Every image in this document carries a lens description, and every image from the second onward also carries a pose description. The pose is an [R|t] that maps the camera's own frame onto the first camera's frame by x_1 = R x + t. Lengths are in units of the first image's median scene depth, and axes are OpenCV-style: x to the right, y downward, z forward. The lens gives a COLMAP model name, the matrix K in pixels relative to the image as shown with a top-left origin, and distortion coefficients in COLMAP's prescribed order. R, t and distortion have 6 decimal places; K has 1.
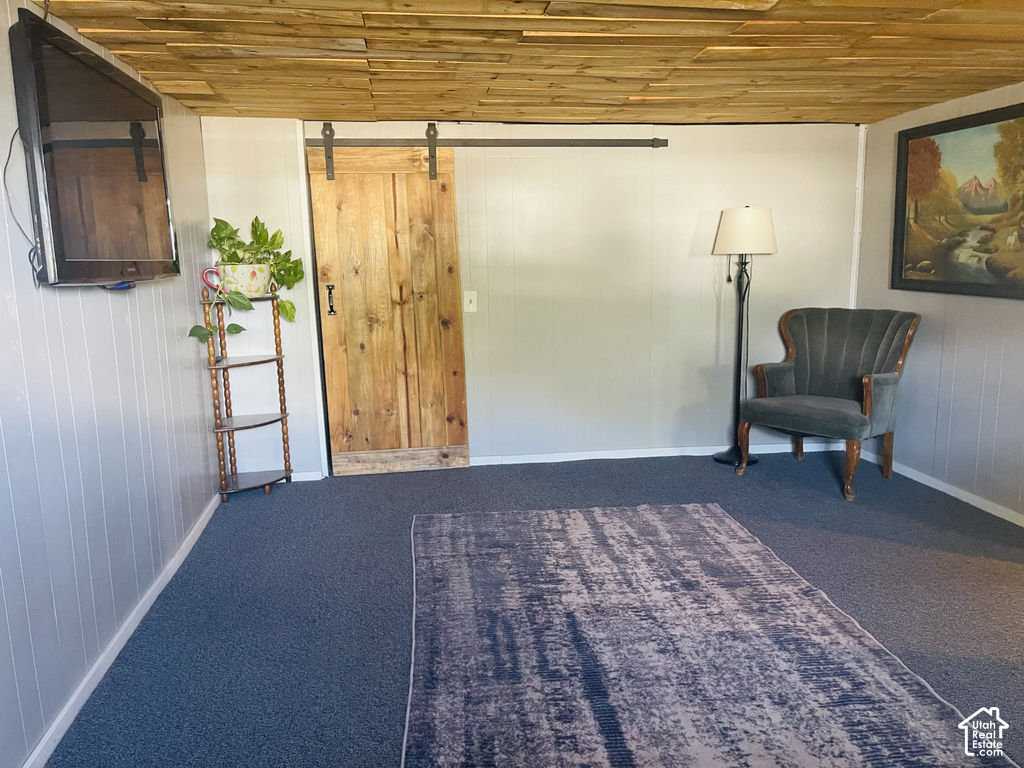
lens RADIAL K [[777.1, 0, 511.3], [0, 777.1, 385.1], [0, 0, 1]] dist [0.055087, -0.072317]
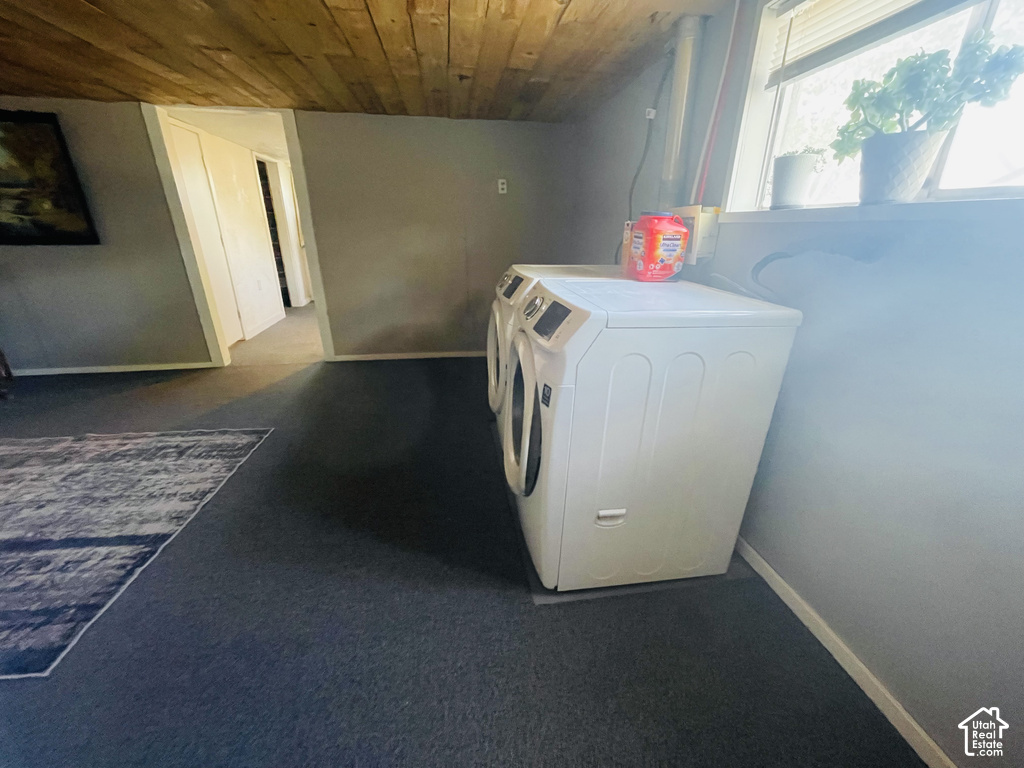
lens RADIAL K [[415.3, 0, 514.3], [0, 415.3, 388.8], [0, 0, 1]] dist [-0.002505, -0.001222]
pose [[-0.015359, -0.353509, 0.935305, -0.373518], [0.162902, 0.922033, 0.351168, 0.023326], [-0.986523, 0.157757, 0.043426, 0.093469]]
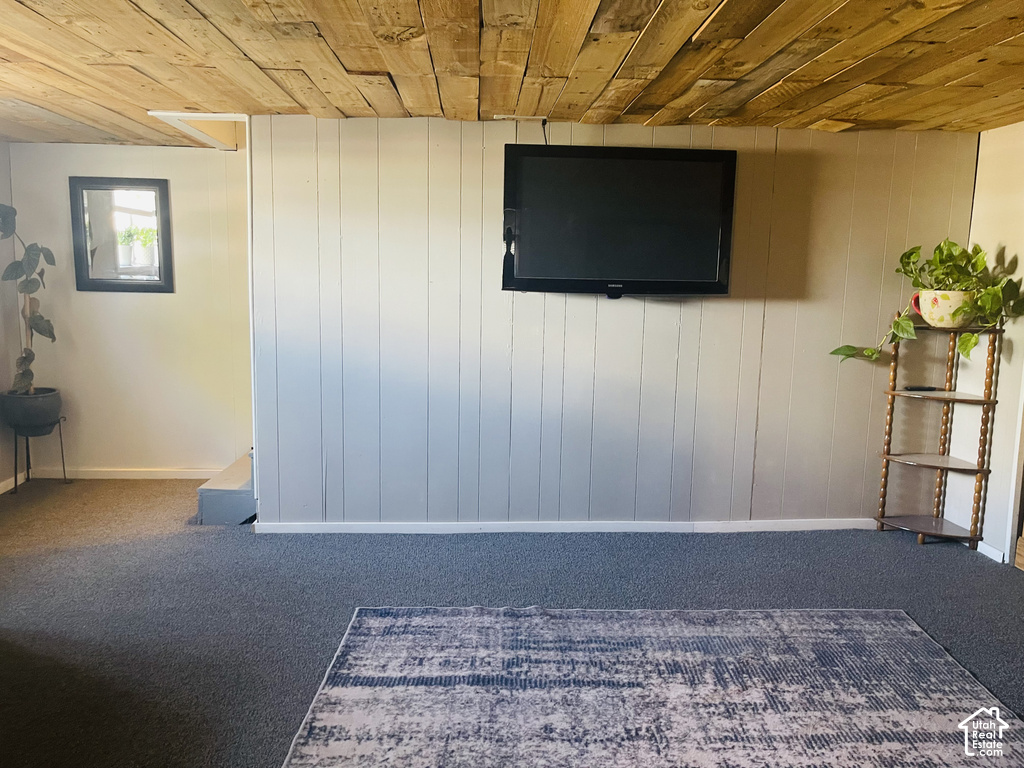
lens RADIAL K [[777.1, 0, 507.7], [0, 777.1, 380.4], [0, 0, 1]] dist [0.055087, -0.072317]
pose [[-0.087452, 0.156329, -0.983826, 0.880041], [-0.184071, 0.968067, 0.170187, -0.162186], [0.979015, 0.195977, -0.055883, 0.807136]]
